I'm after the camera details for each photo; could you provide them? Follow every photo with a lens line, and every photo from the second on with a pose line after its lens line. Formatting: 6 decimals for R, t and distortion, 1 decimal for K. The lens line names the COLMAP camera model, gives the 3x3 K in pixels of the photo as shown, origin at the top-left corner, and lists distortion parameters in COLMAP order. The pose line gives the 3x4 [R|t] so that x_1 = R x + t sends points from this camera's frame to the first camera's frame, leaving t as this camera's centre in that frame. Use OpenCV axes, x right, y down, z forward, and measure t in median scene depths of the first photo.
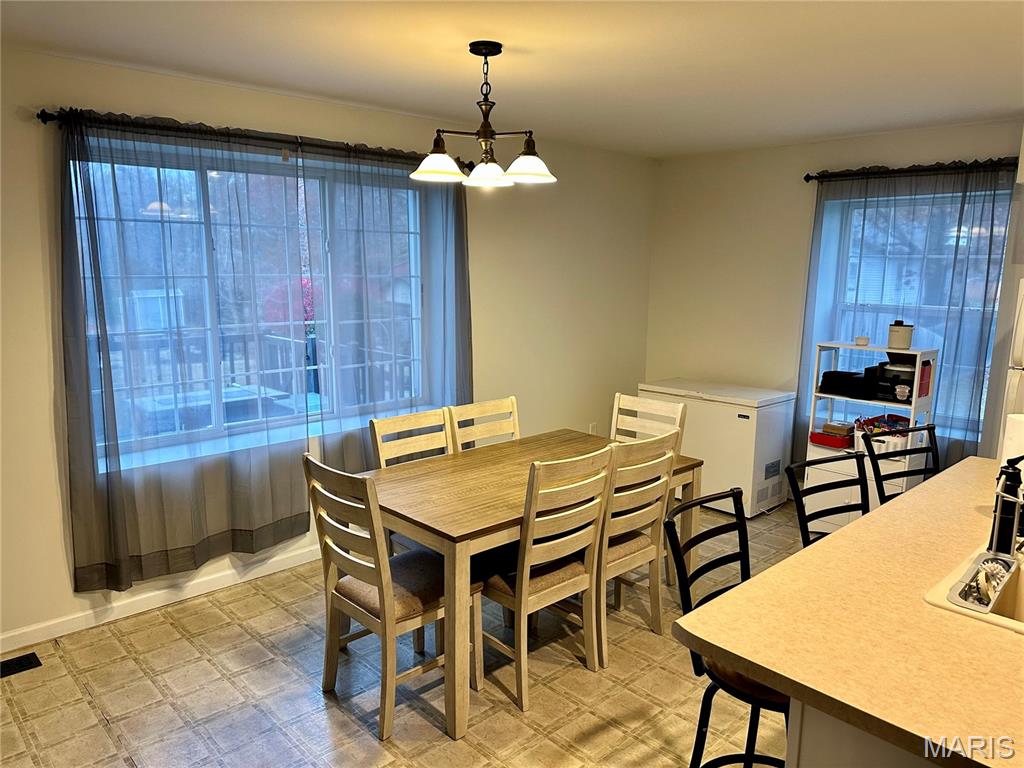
lens RADIAL K [[709.4, 0, 512.8], [0, 709.4, 392.3], [0, 0, 1]] dist [0.117864, -0.153752]
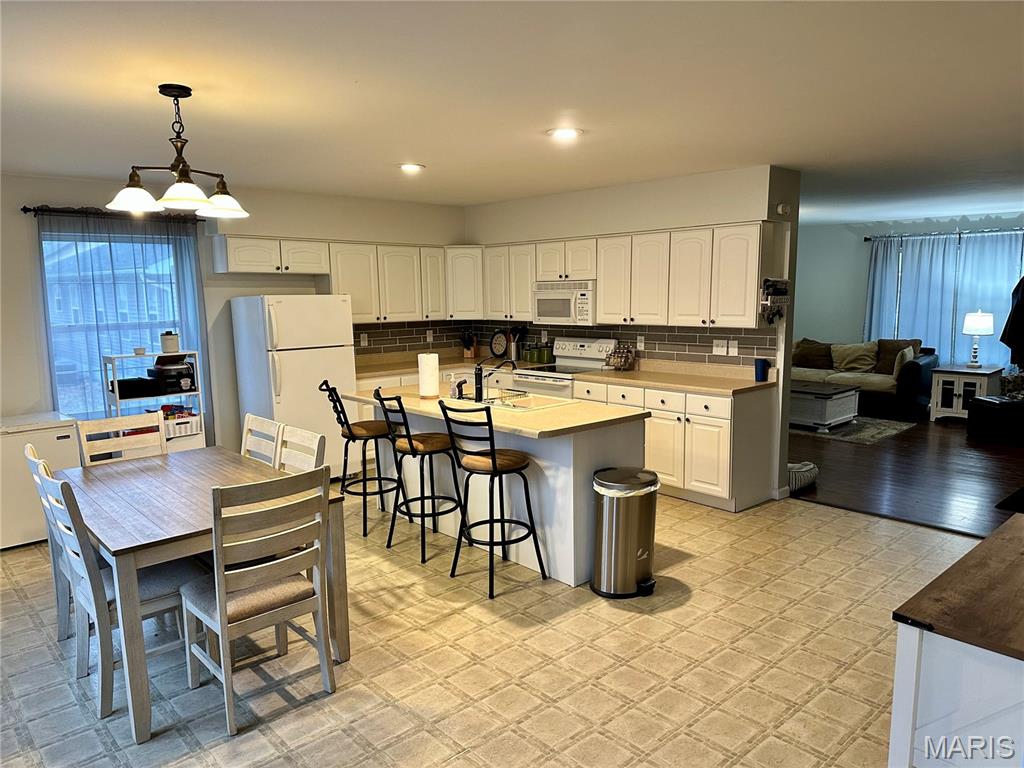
lens RADIAL K [[709.4, 0, 512.8], [0, 709.4, 392.3], [0, 0, 1]] dist [0.117864, -0.153752]
pose [[0.031635, -0.155746, 0.987291, -1.143646], [0.194754, 0.969812, 0.146748, -0.094775], [-0.980342, 0.187636, 0.061012, 0.506103]]
